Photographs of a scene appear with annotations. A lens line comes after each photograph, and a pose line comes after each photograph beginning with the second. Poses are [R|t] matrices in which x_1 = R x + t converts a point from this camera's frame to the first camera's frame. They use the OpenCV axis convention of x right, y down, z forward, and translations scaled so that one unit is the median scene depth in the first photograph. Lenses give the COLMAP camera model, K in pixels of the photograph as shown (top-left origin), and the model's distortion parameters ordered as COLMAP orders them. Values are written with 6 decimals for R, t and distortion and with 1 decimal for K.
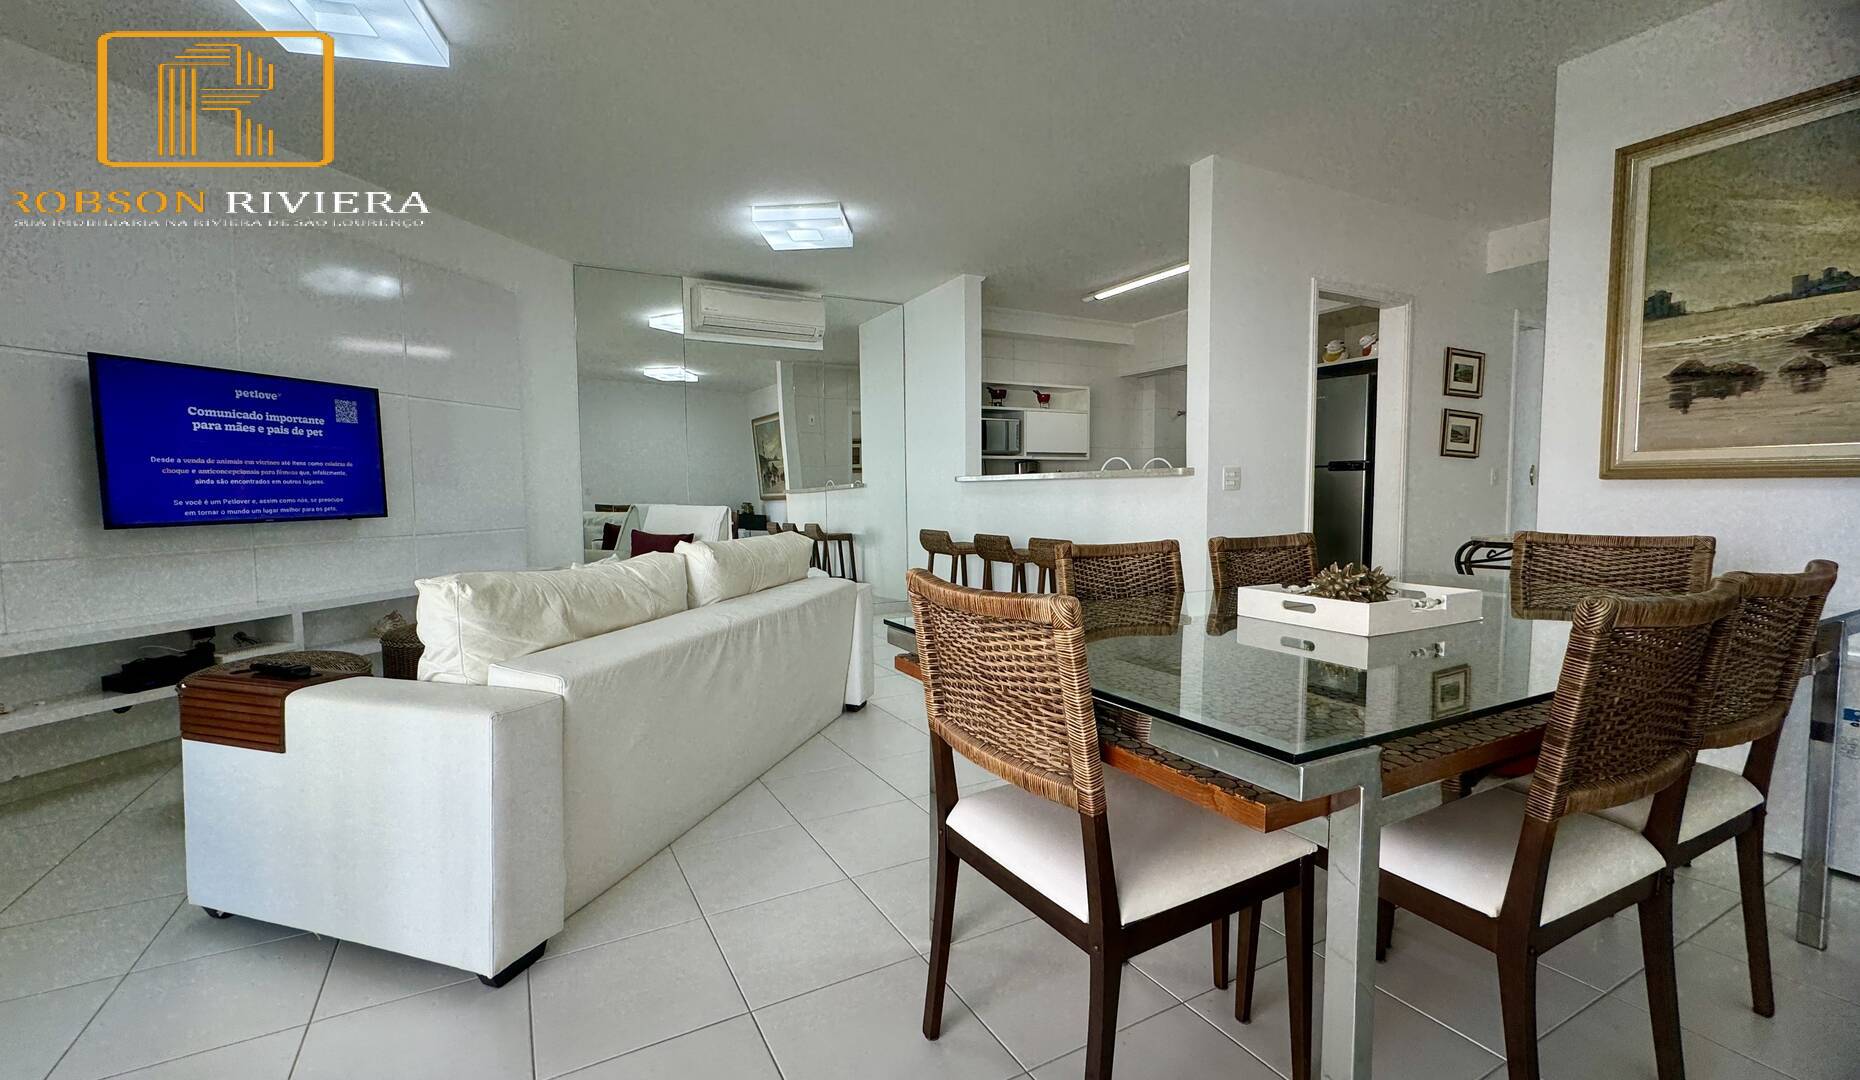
lens RADIAL K [[764.1, 0, 885.5], [0, 764.1, 539.1], [0, 0, 1]] dist [0.000635, 0.000406]
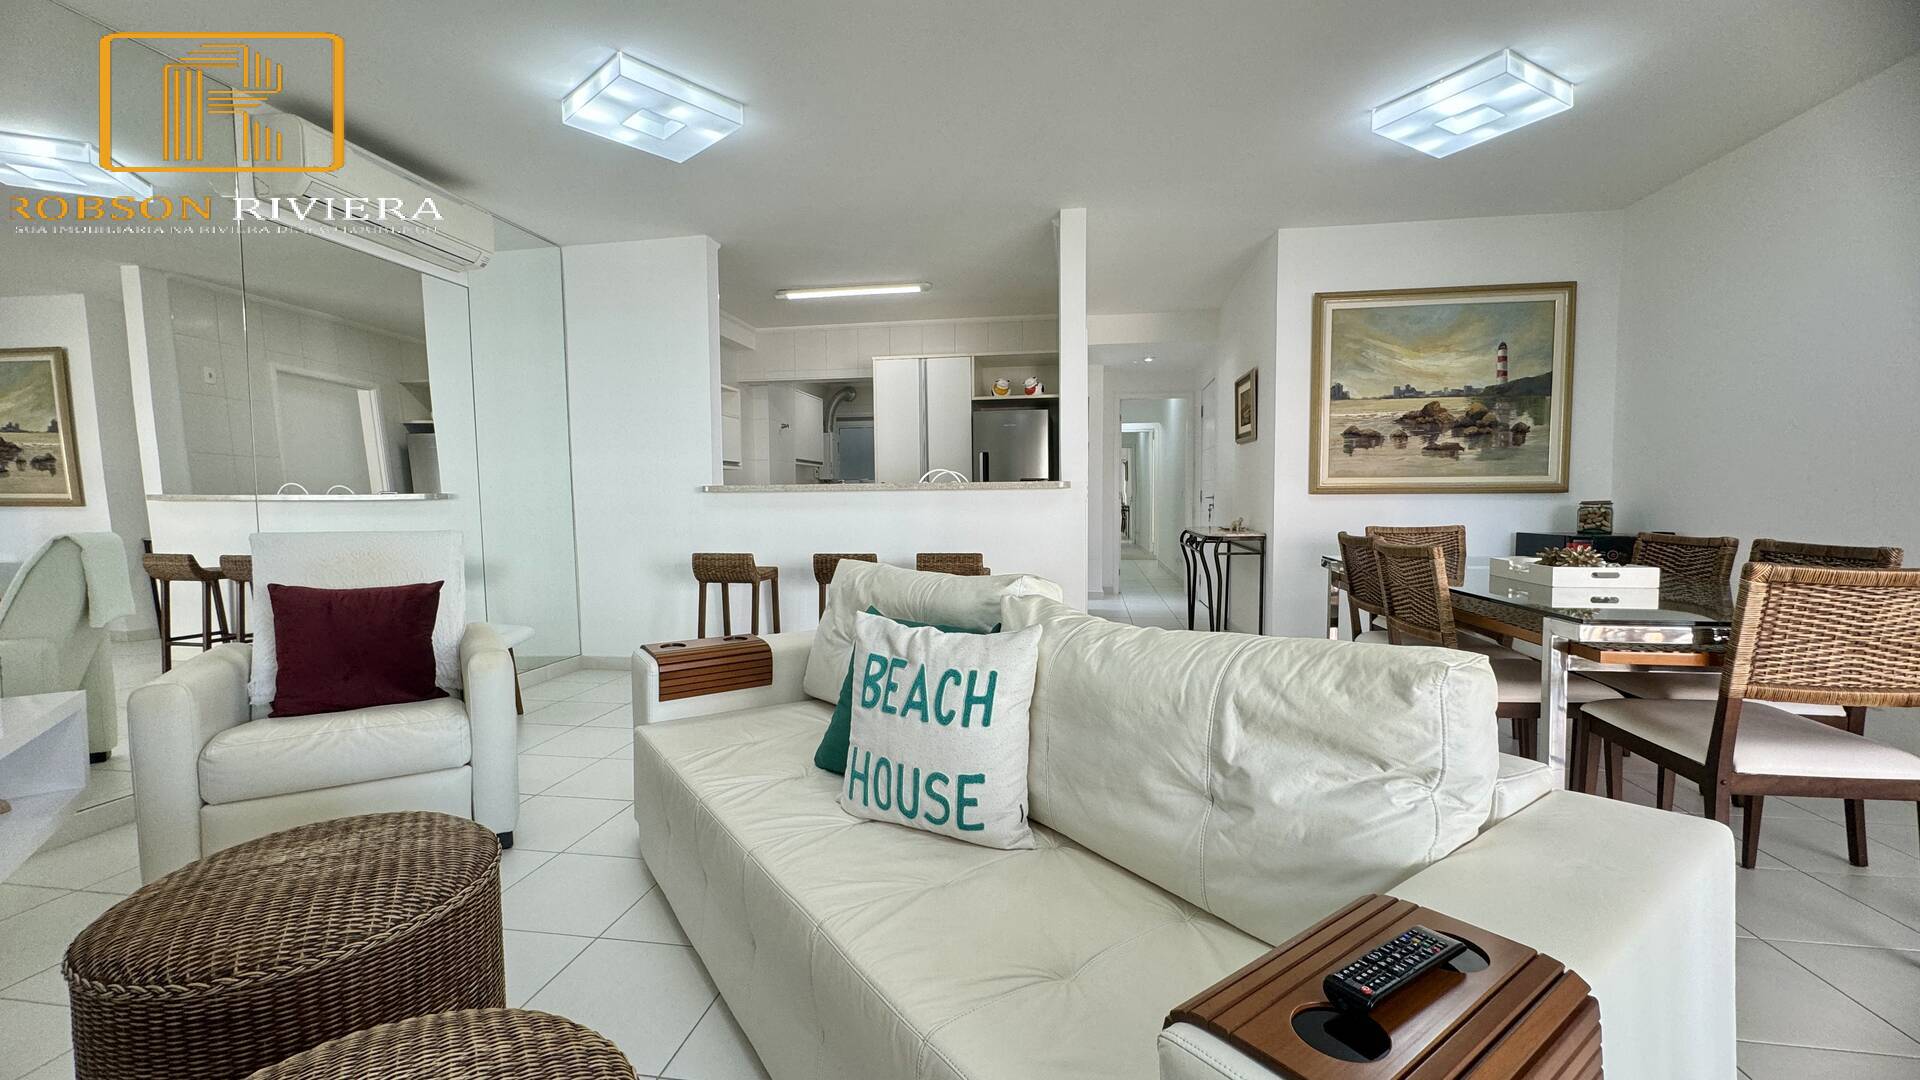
lens RADIAL K [[769.7, 0, 960.0], [0, 769.7, 540.0], [0, 0, 1]] dist [-0.000353, 0.000202]
pose [[0.594275, -0.038468, 0.803341, -0.836368], [0.053983, 0.998511, 0.007880, -0.035873], [-0.802448, 0.038684, 0.595467, 0.650280]]
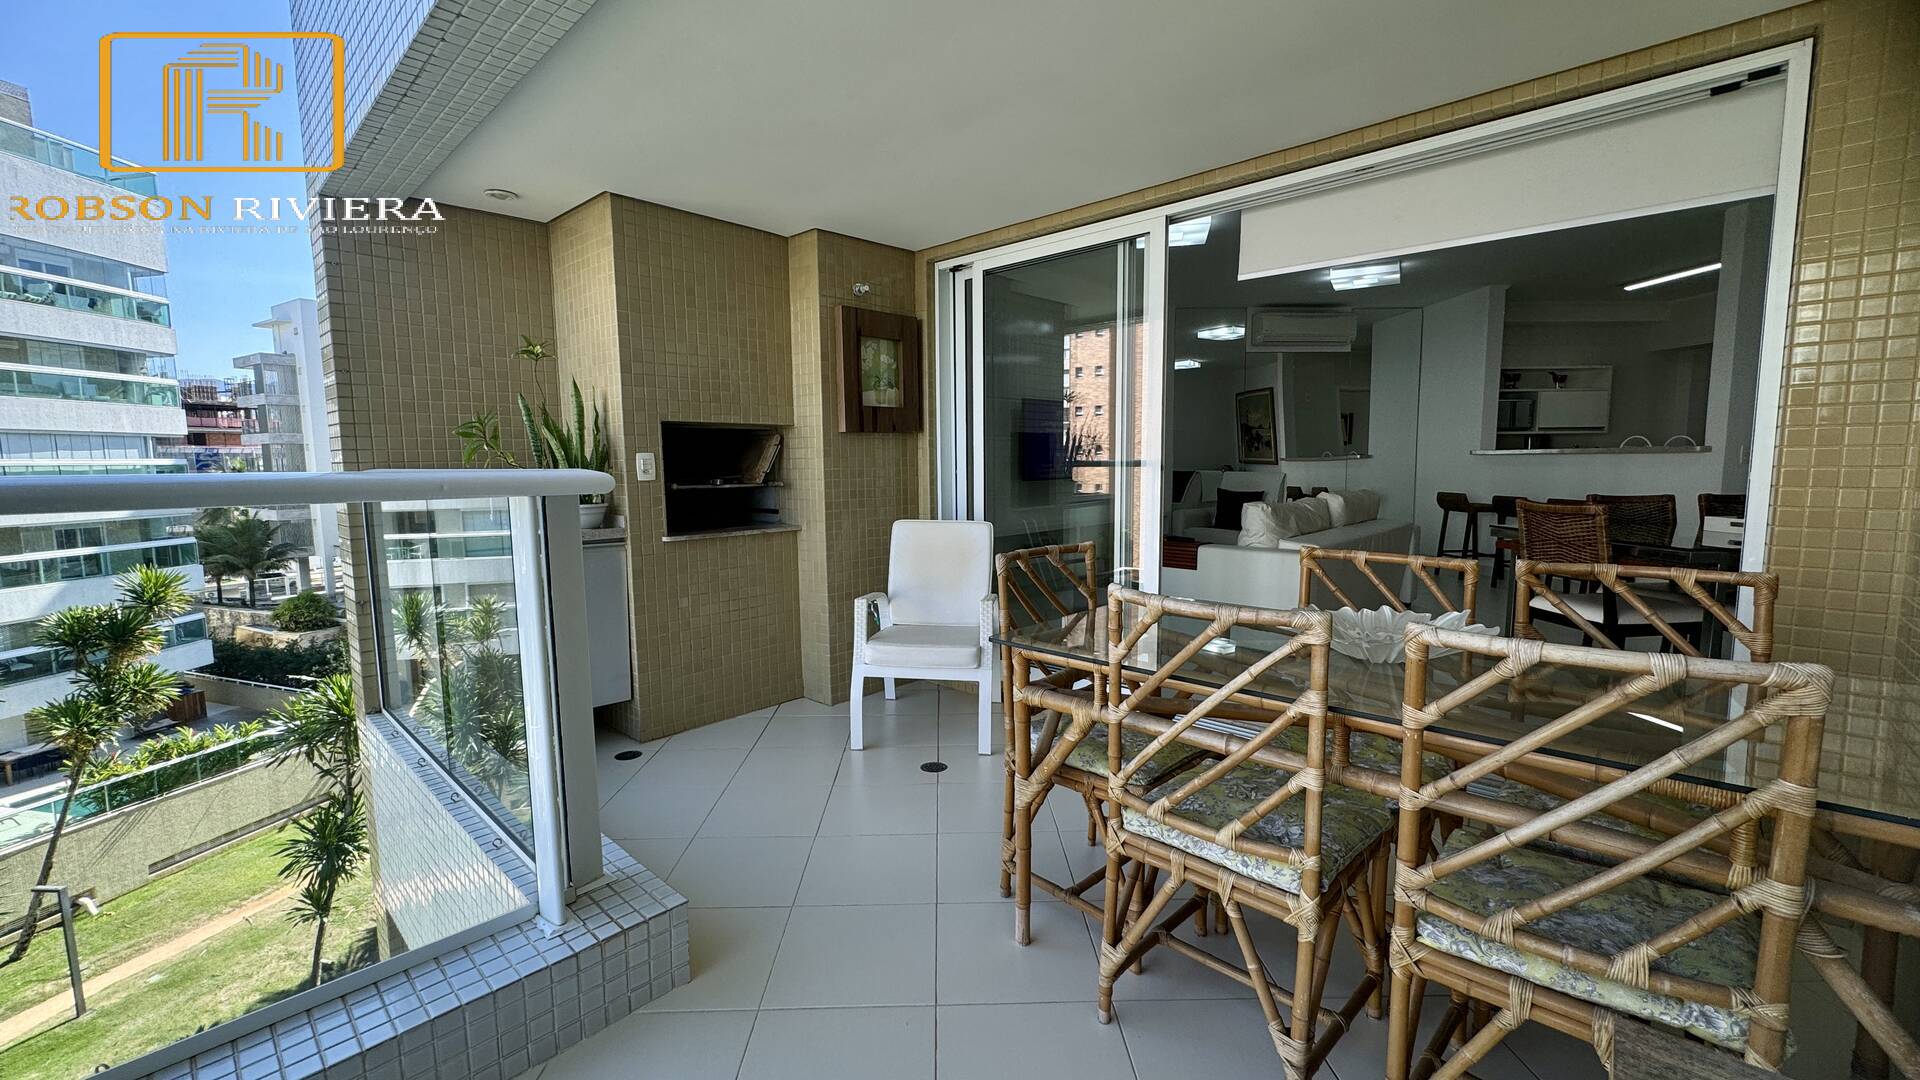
lens RADIAL K [[769.7, 0, 960.0], [0, 769.7, 540.0], [0, 0, 1]] dist [-0.000353, 0.000202]
pose [[0.909041, 0.047158, -0.414030, -0.288821], [-0.028509, 0.998286, 0.051112, 0.048752], [0.415731, -0.034660, 0.908827, -1.009893]]
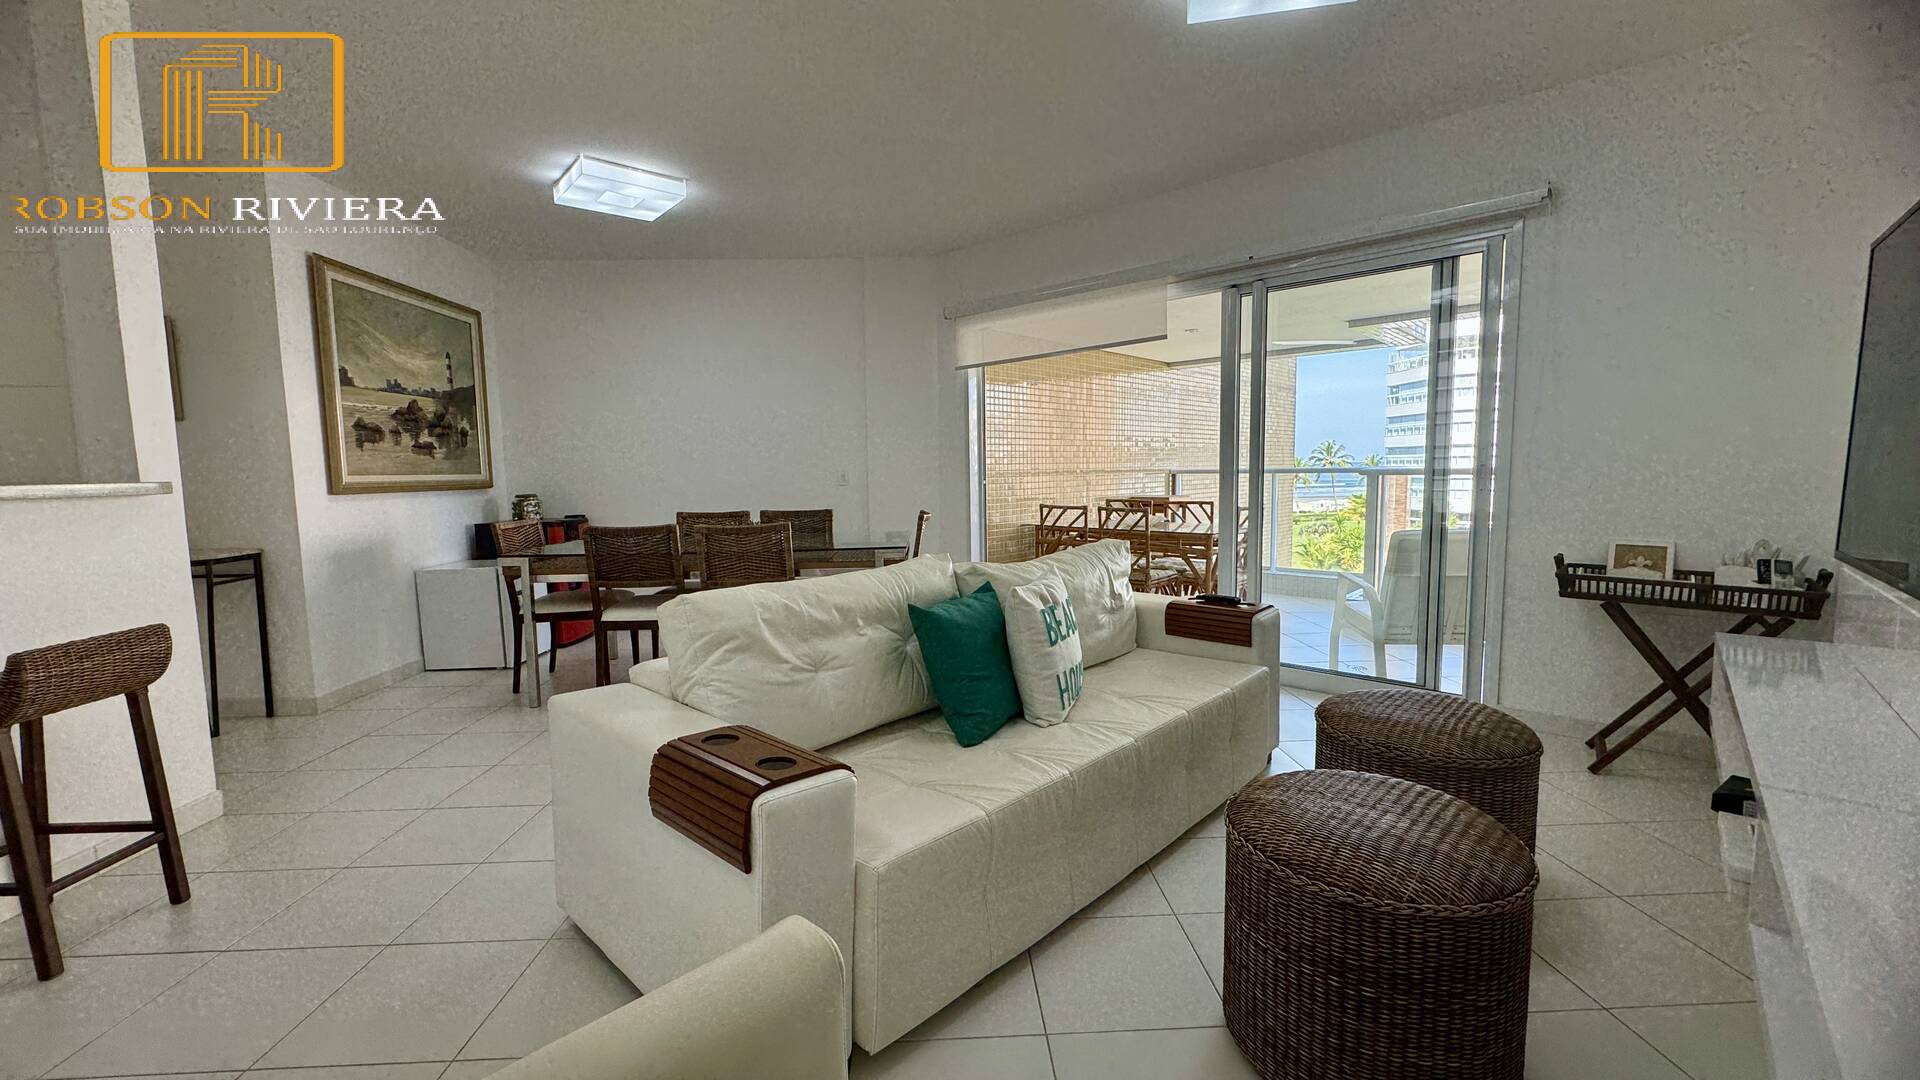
lens RADIAL K [[769.7, 0, 960.0], [0, 769.7, 540.0], [0, 0, 1]] dist [-0.000353, 0.000202]
pose [[-0.909316, -0.014906, 0.415838, -0.662046], [0.051669, 0.987579, 0.148386, -0.148890], [-0.412885, 0.156416, -0.897252, 1.831878]]
